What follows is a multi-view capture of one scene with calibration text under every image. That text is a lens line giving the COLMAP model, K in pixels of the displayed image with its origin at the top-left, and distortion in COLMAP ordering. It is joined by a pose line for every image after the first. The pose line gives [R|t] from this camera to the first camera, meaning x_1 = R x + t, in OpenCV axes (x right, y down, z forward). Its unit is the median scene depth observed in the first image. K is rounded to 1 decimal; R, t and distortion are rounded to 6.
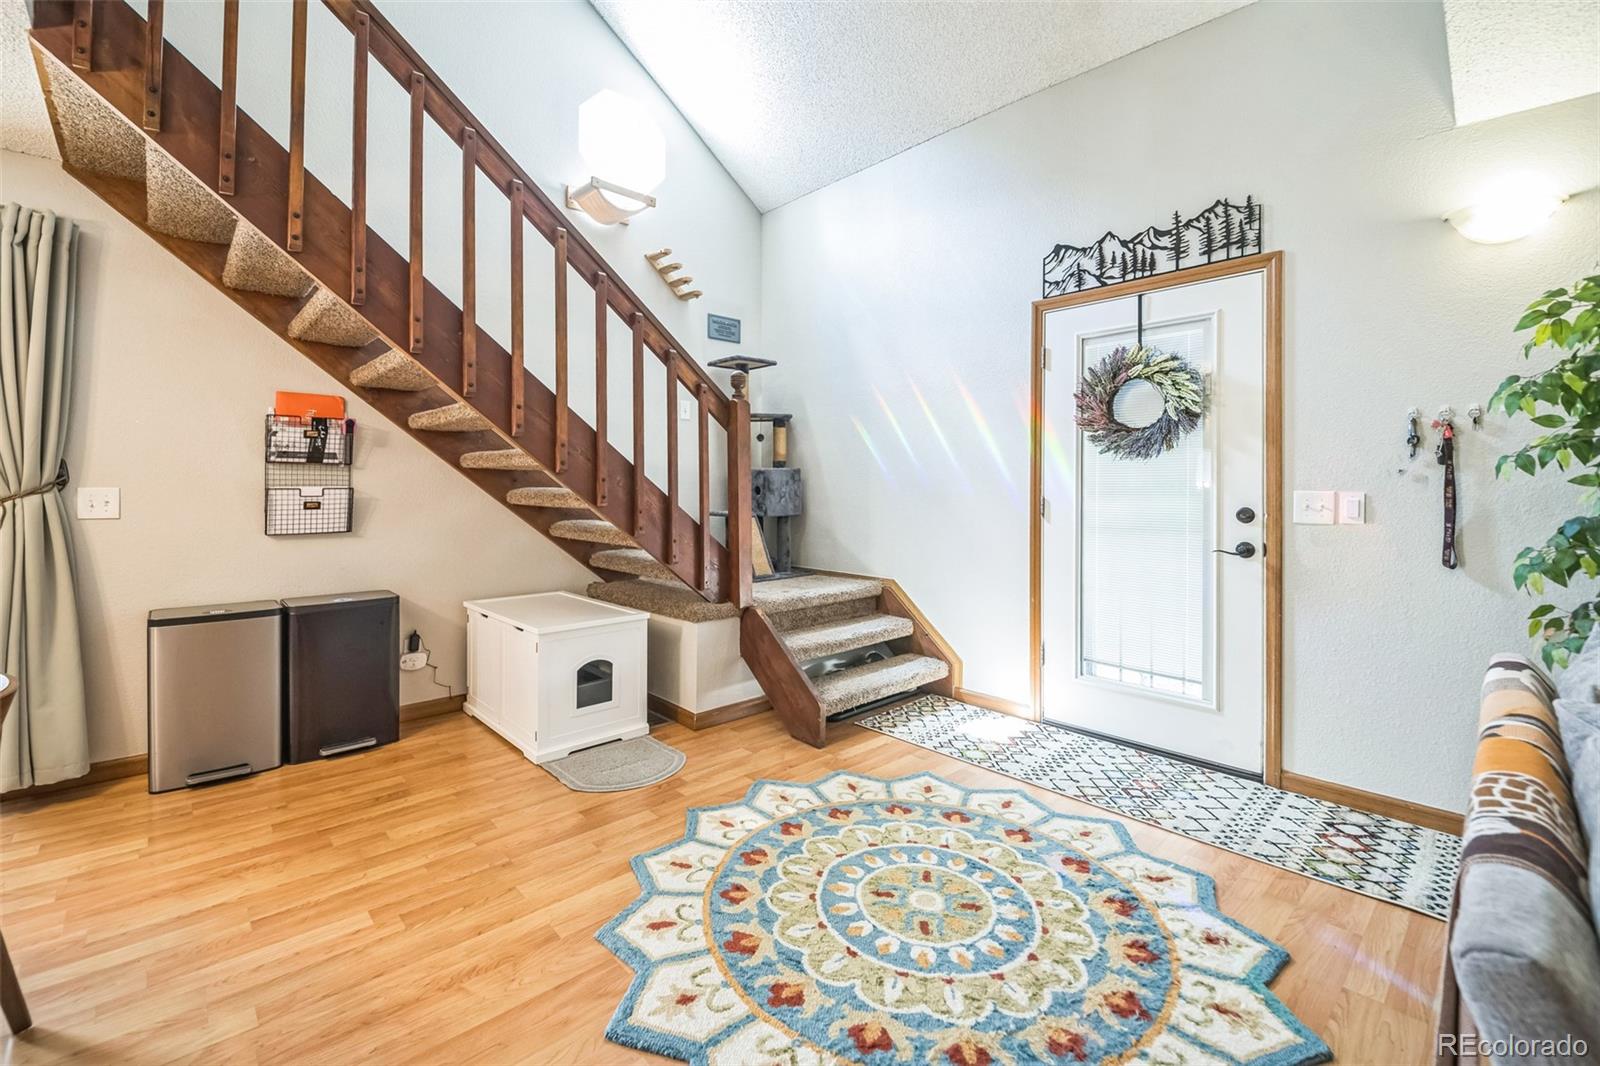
lens RADIAL K [[702.9, 0, 763.5], [0, 702.9, 460.8], [0, 0, 1]] dist [0.002444, -0.002445]
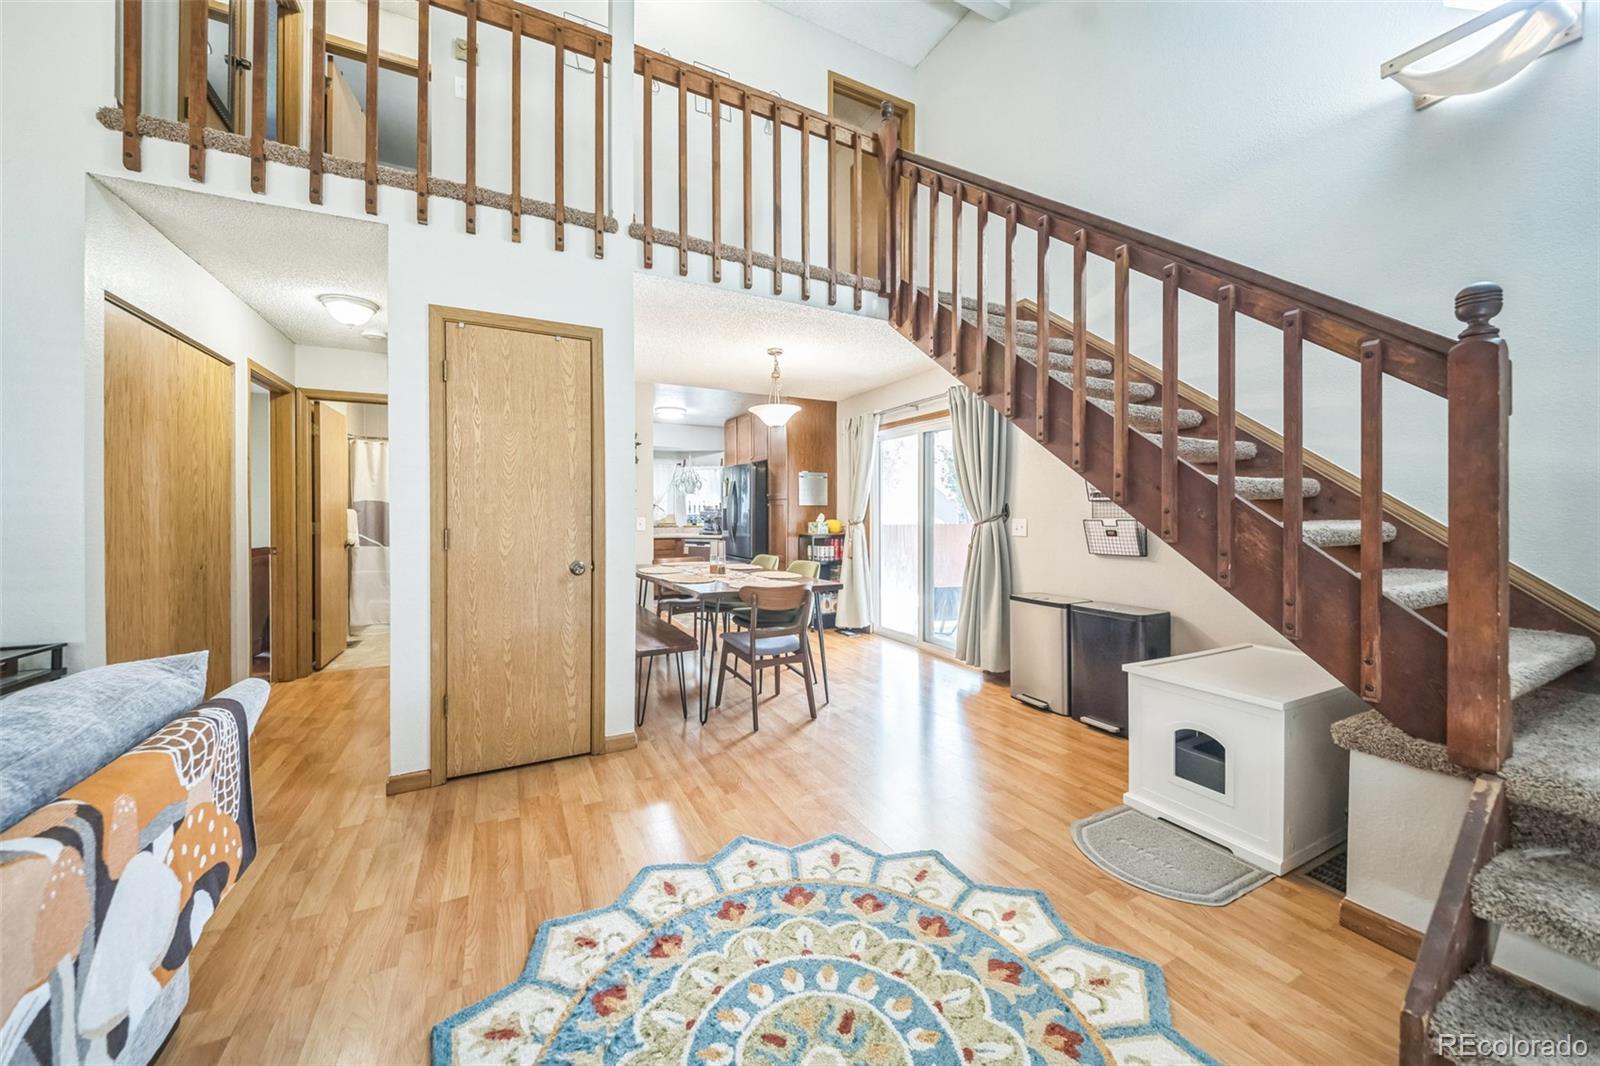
lens RADIAL K [[570.7, 0, 790.1], [0, 570.7, 512.1], [0, 0, 1]] dist [0.005631, -0.004287]
pose [[-0.263943, -0.010822, -0.964478, 0.638582], [0.035482, 0.999151, -0.020921, 0.032938], [0.963885, -0.039744, -0.263335, 0.876917]]
